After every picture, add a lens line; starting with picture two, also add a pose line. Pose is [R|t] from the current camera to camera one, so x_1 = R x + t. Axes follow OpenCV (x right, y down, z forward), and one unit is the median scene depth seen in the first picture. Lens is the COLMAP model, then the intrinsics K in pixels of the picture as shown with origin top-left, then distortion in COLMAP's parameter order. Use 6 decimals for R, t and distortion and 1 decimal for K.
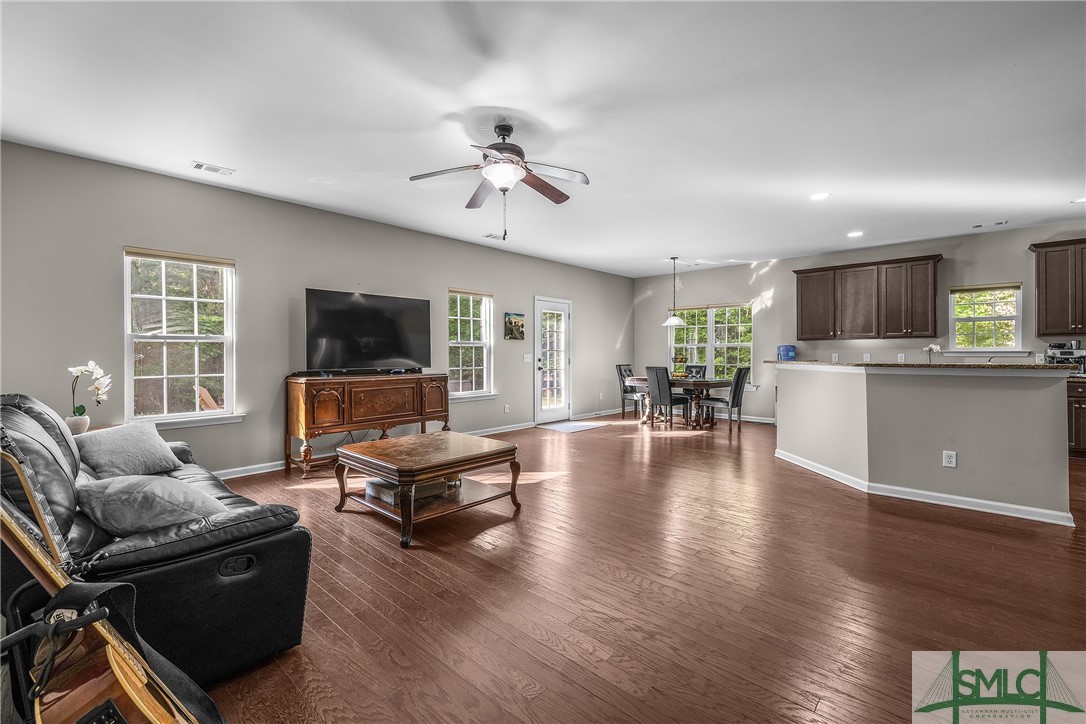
lens RADIAL K [[462.9, 0, 543.4], [0, 462.9, 357.0], [0, 0, 1]] dist [0.005337, 0.001186]
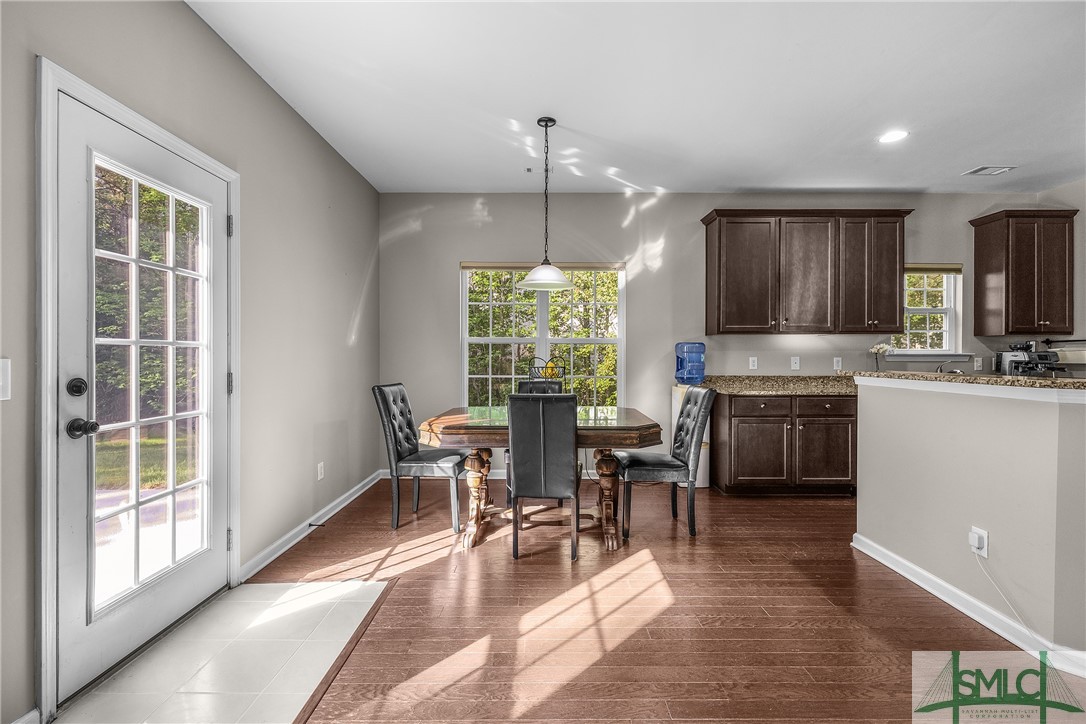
lens RADIAL K [[462.9, 0, 535.7], [0, 462.9, 350.4], [0, 0, 1]] dist [0.005337, 0.001186]
pose [[0.734009, 0.007344, 0.679100, 0.000820], [-0.002221, 0.999962, -0.008413, -0.009063], [-0.679136, 0.004667, 0.733998, 0.701431]]
